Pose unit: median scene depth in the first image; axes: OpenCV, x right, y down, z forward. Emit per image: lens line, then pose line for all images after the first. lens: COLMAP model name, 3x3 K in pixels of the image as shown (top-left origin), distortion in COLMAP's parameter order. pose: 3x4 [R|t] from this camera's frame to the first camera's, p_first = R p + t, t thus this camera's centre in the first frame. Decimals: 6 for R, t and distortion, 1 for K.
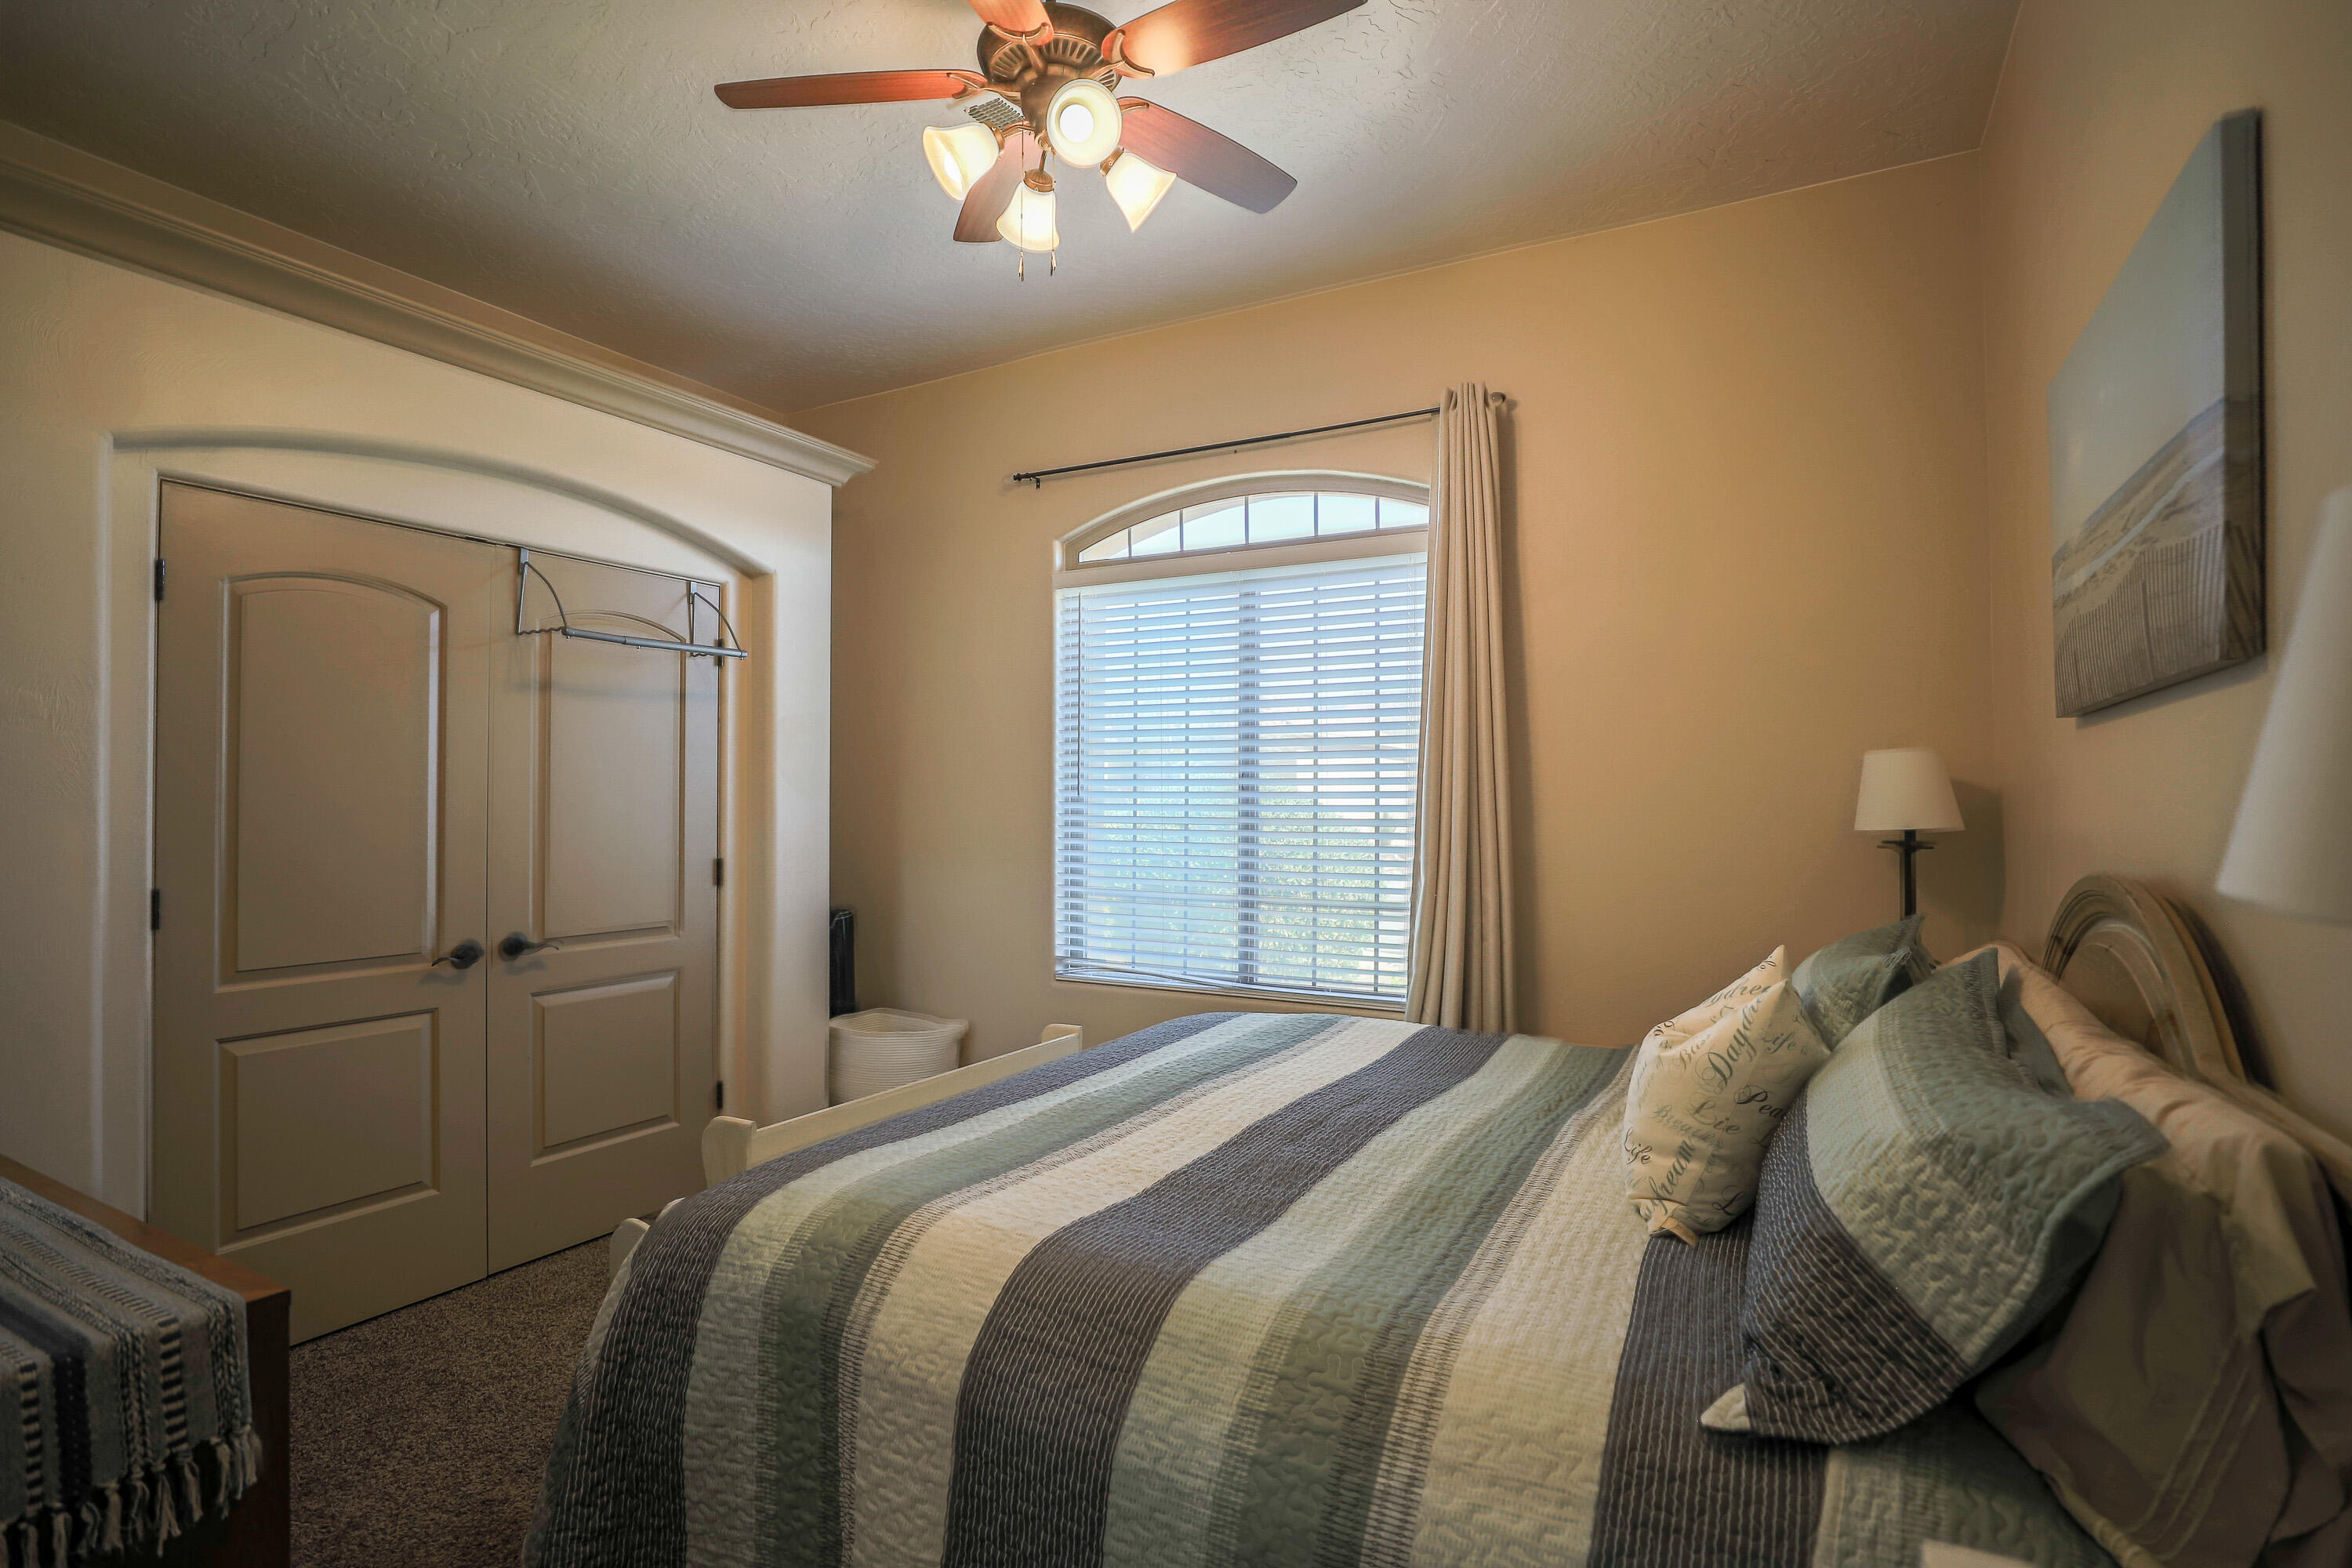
lens RADIAL K [[1148.6, 0, 1195.3], [0, 1148.6, 791.9], [0, 0, 1]] dist [-0.042551, 0.010390]
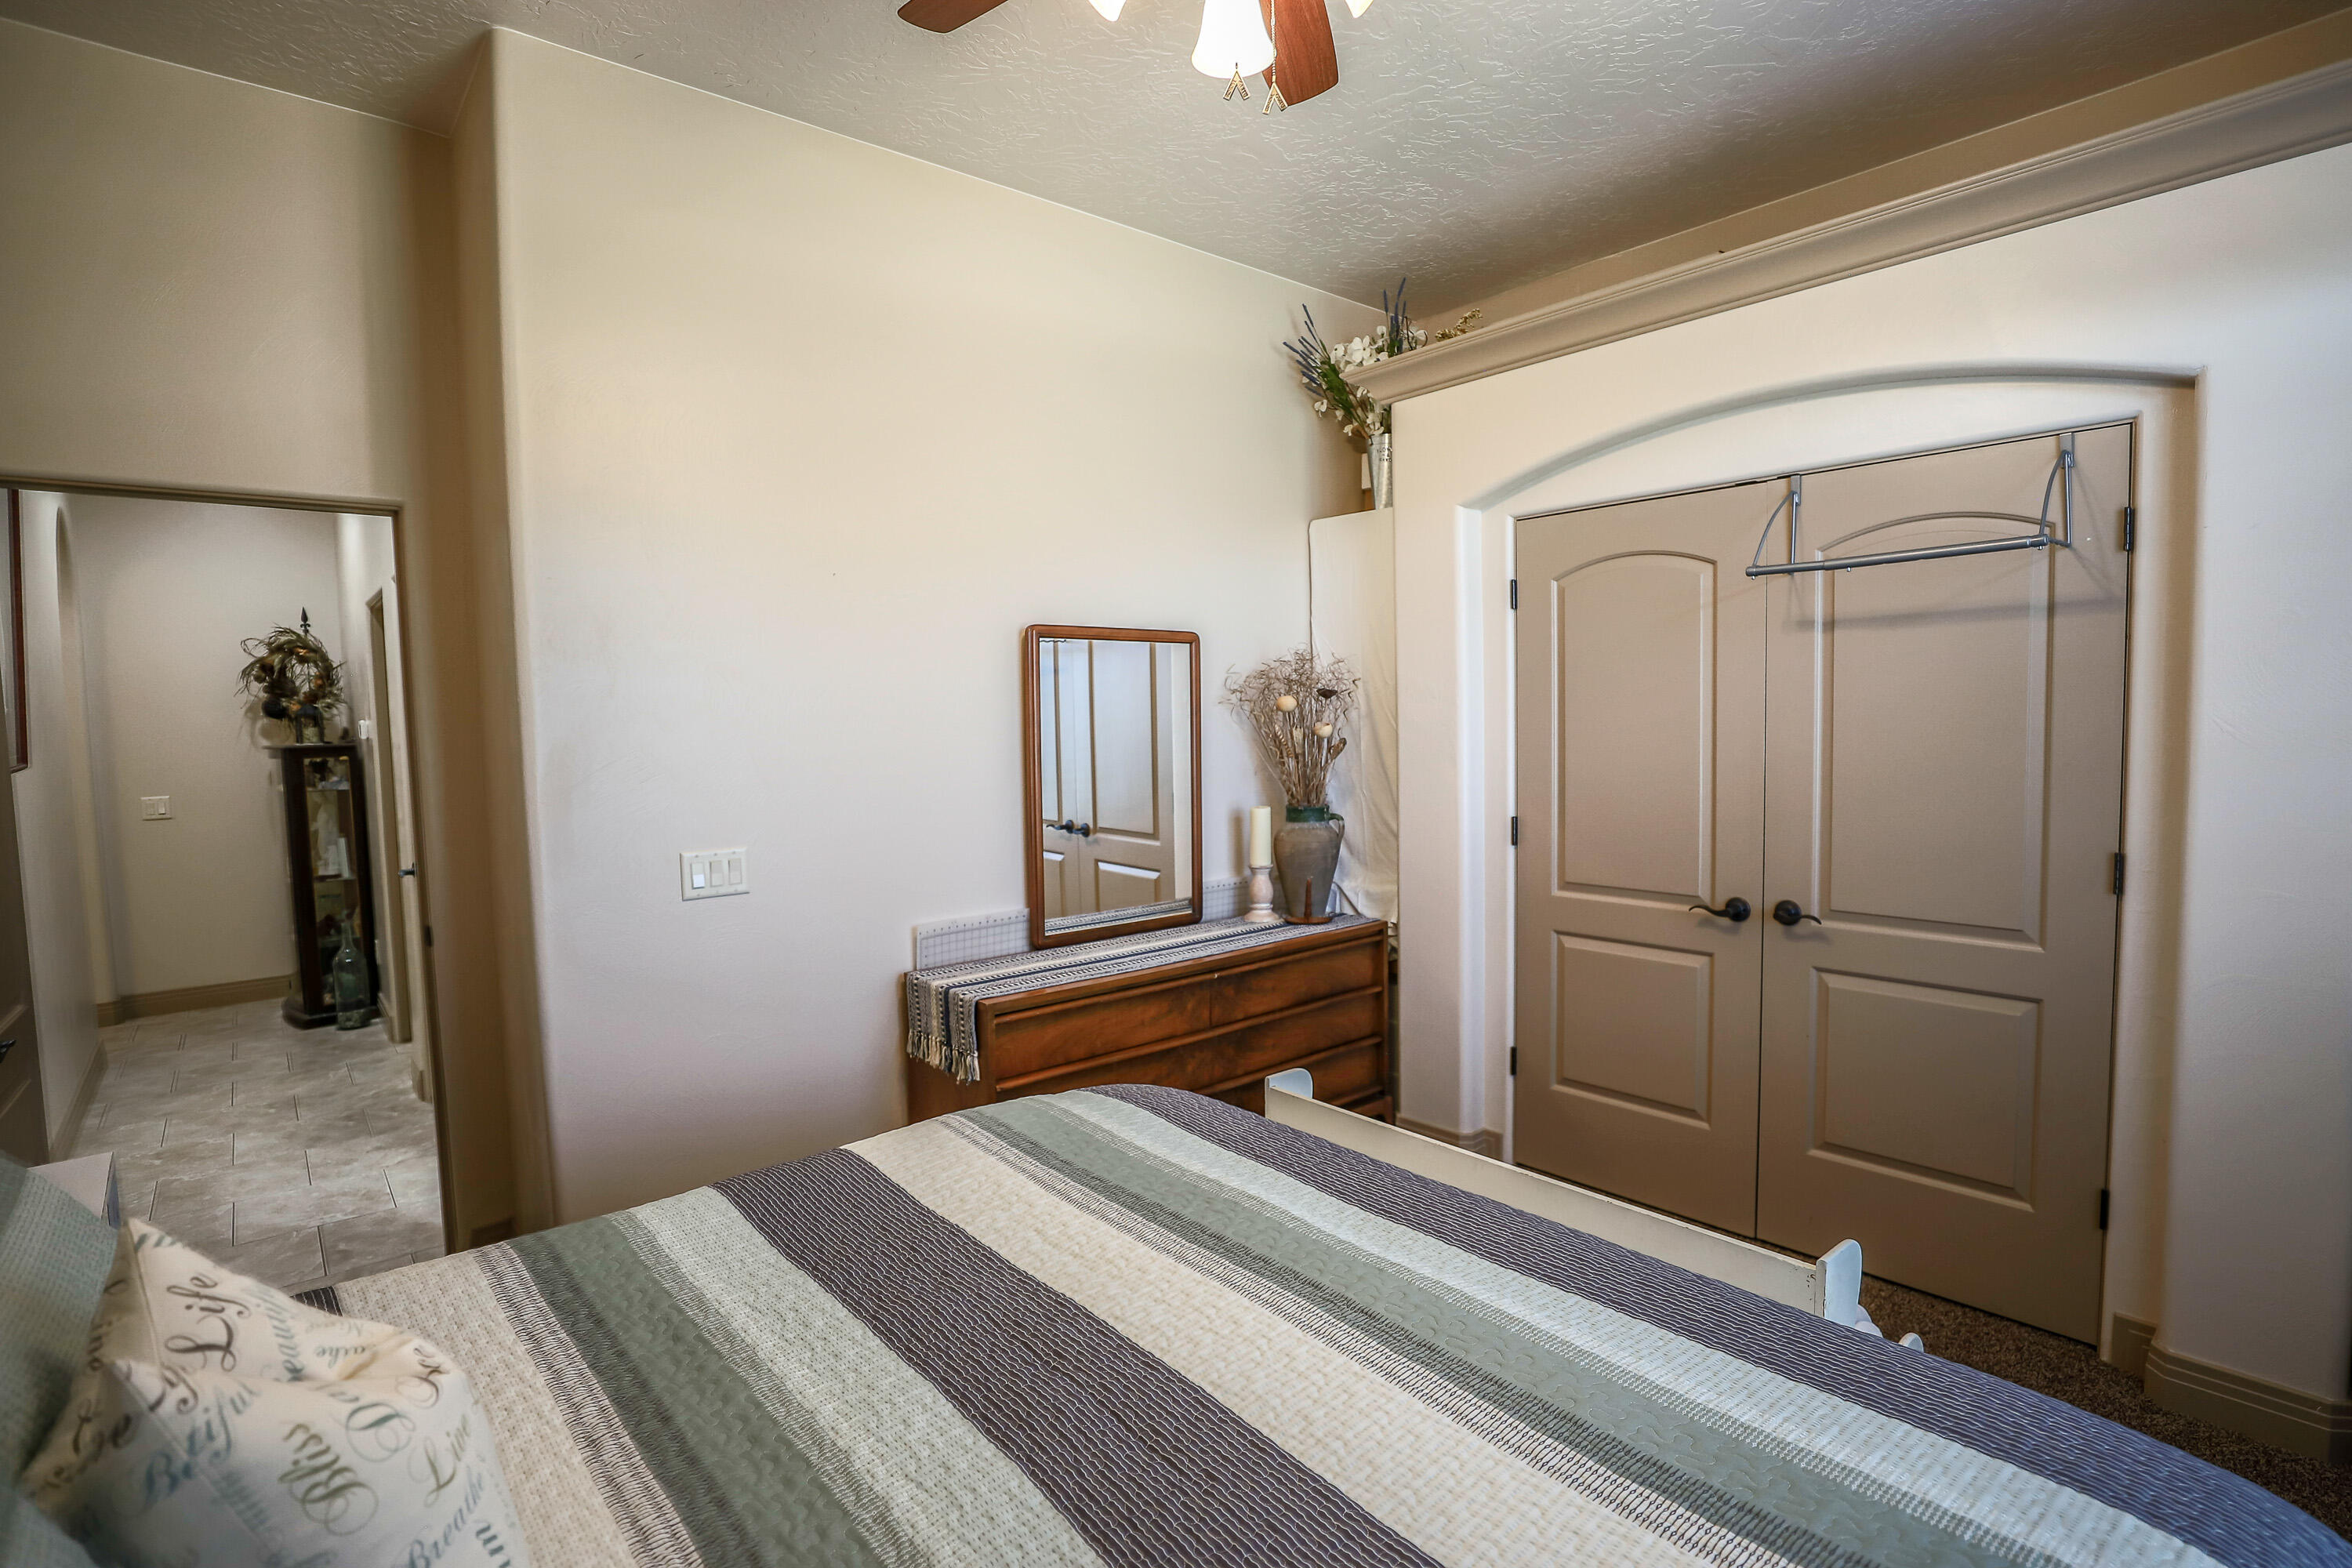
lens RADIAL K [[1148.6, 0, 1195.7], [0, 1148.6, 786.5], [0, 0, 1]] dist [-0.042551, 0.010390]
pose [[-0.357976, 0.074280, -0.930771, 0.457109], [0.028212, 0.997236, 0.068734, -0.046731], [0.933304, -0.001654, -0.359082, 0.936193]]
